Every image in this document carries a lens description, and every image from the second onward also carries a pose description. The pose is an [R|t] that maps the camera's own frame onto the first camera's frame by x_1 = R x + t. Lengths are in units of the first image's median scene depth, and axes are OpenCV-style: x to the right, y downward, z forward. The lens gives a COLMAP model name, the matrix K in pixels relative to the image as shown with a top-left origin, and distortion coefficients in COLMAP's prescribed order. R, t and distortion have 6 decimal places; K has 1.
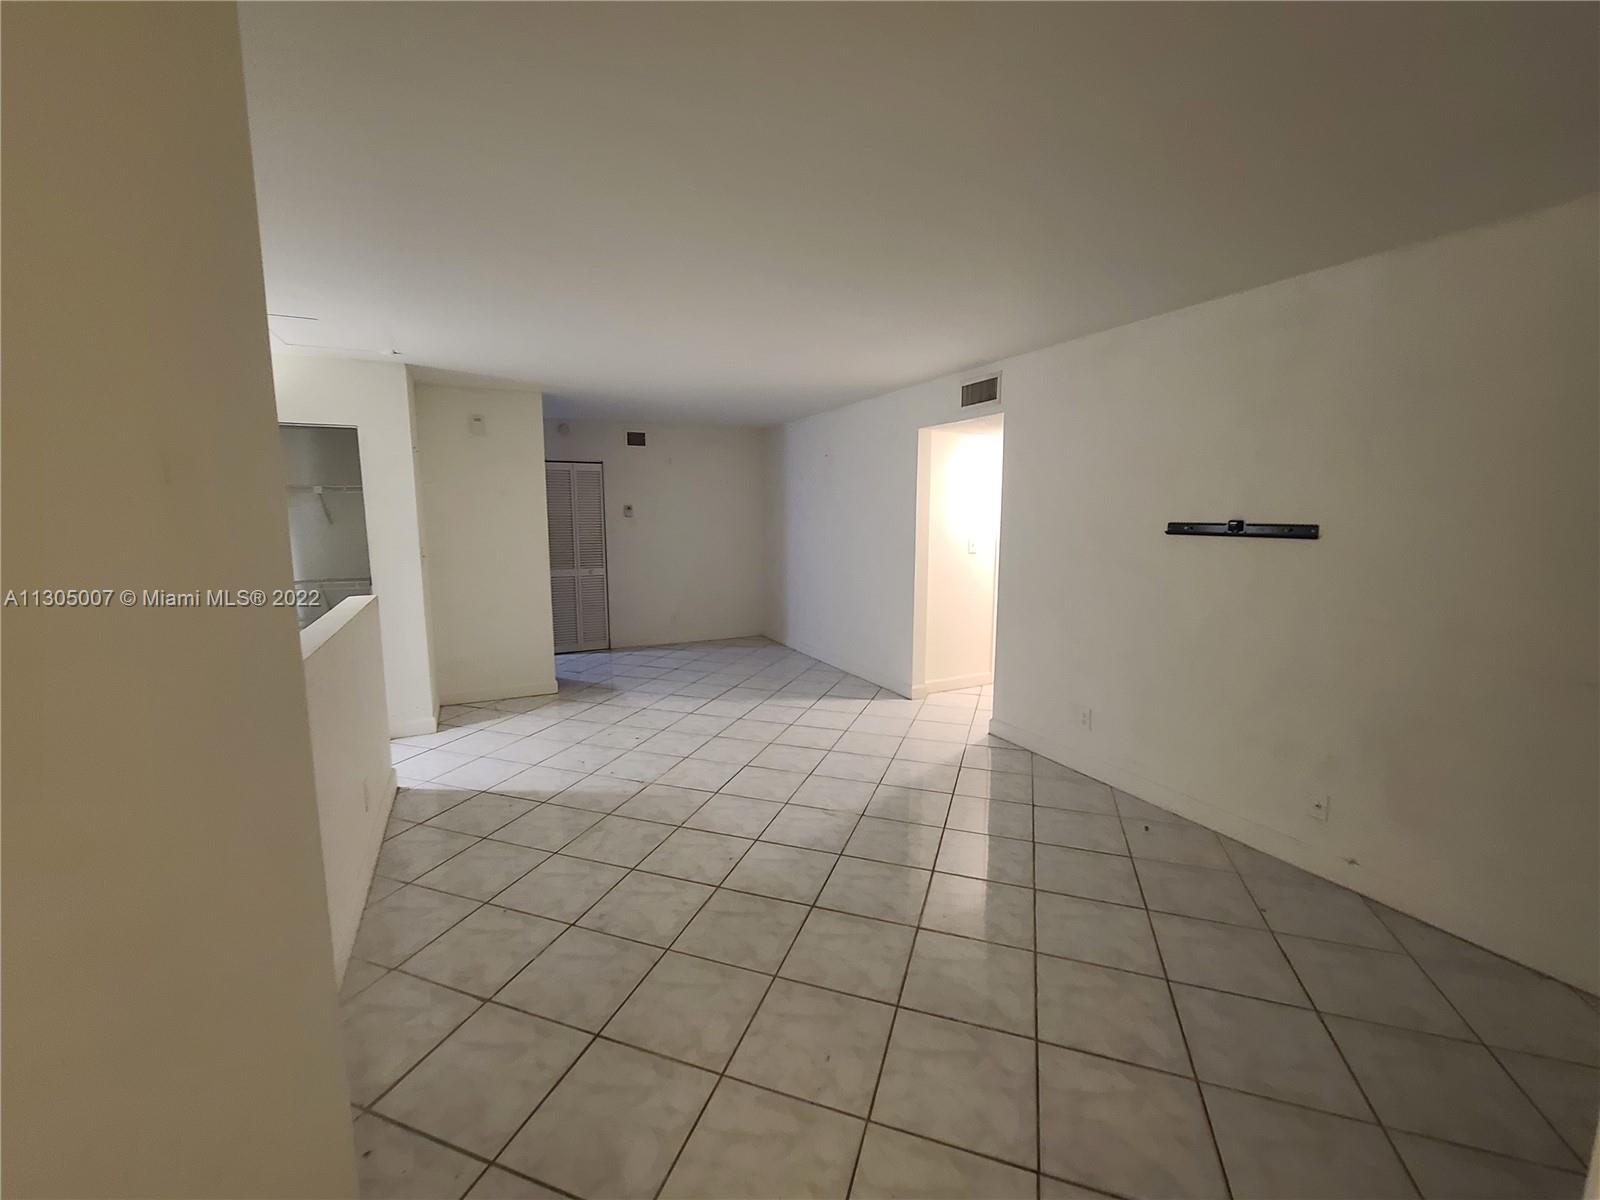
lens RADIAL K [[656.4, 0, 793.3], [0, 656.4, 600.6], [0, 0, 1]] dist [0.000057, 0.000284]
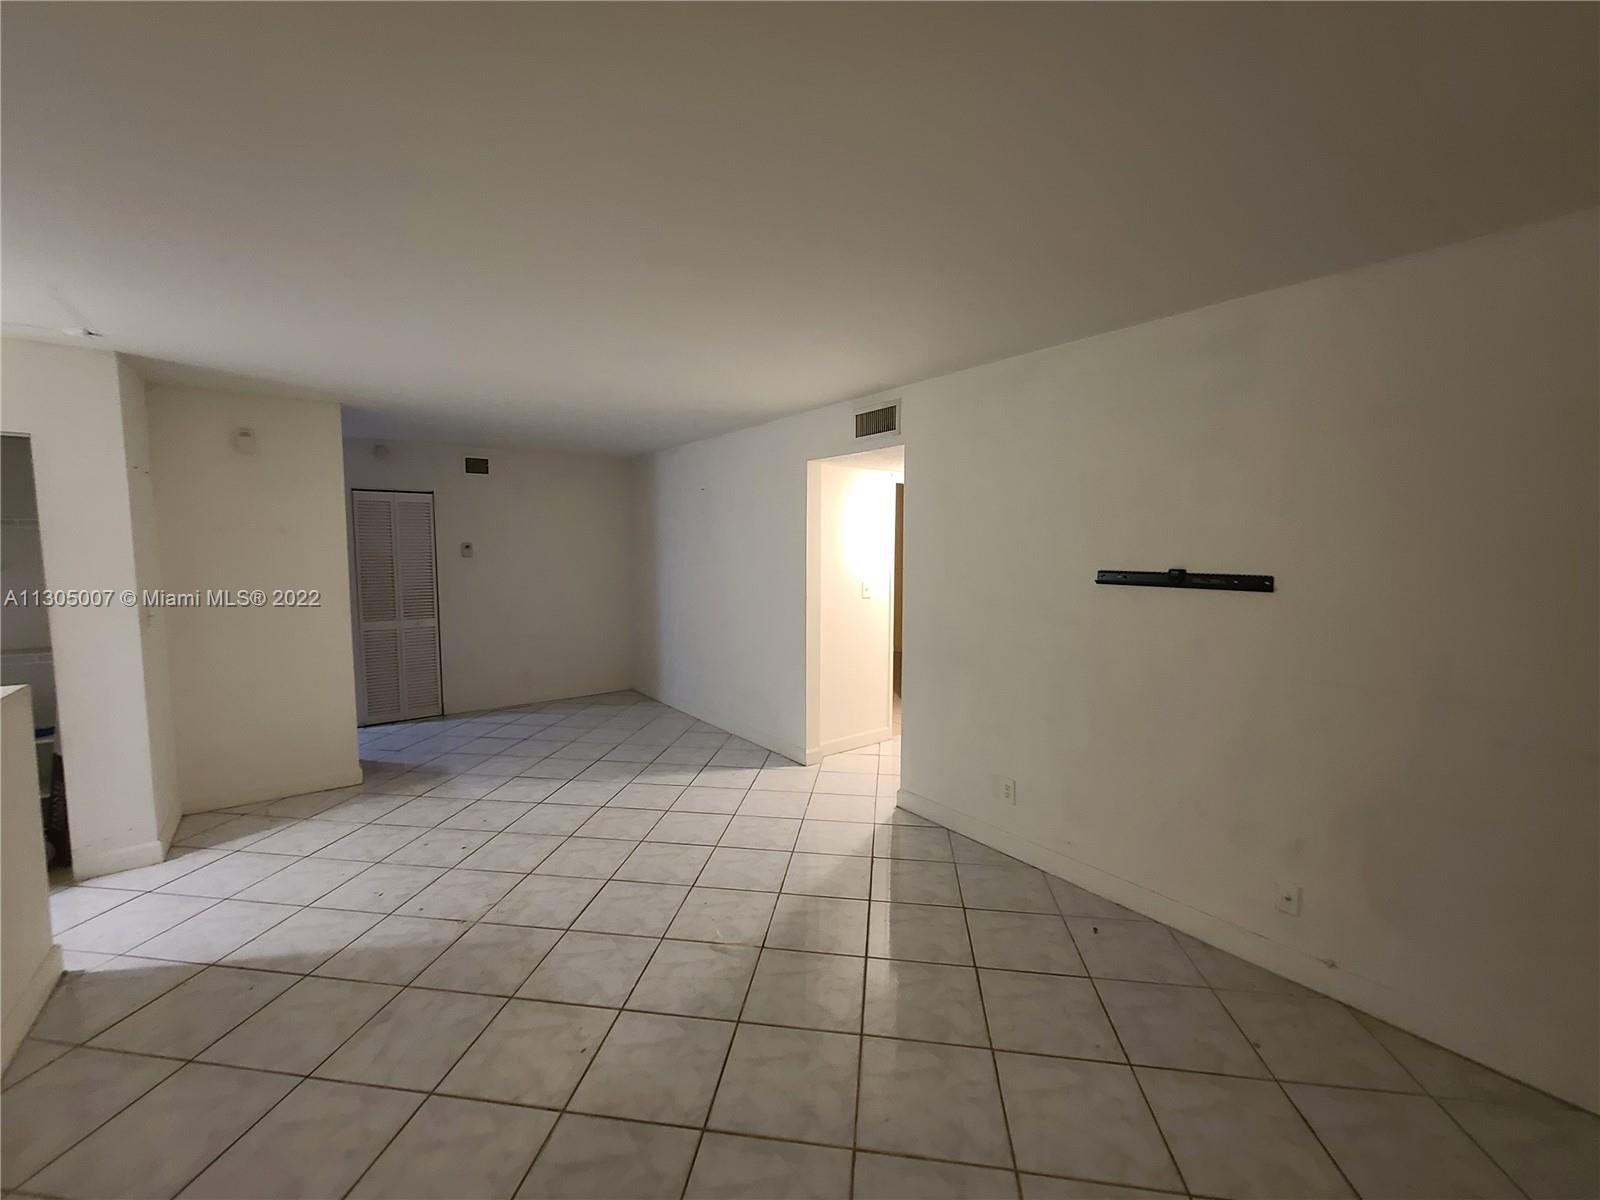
lens RADIAL K [[656.4, 0, 793.3], [0, 656.4, 600.6], [0, 0, 1]] dist [0.000057, 0.000284]
pose [[0.981704, -0.014463, 0.189861, -0.000252], [0.024131, 0.998521, -0.048710, -0.032816], [-0.188876, 0.052400, 0.980602, 0.155068]]
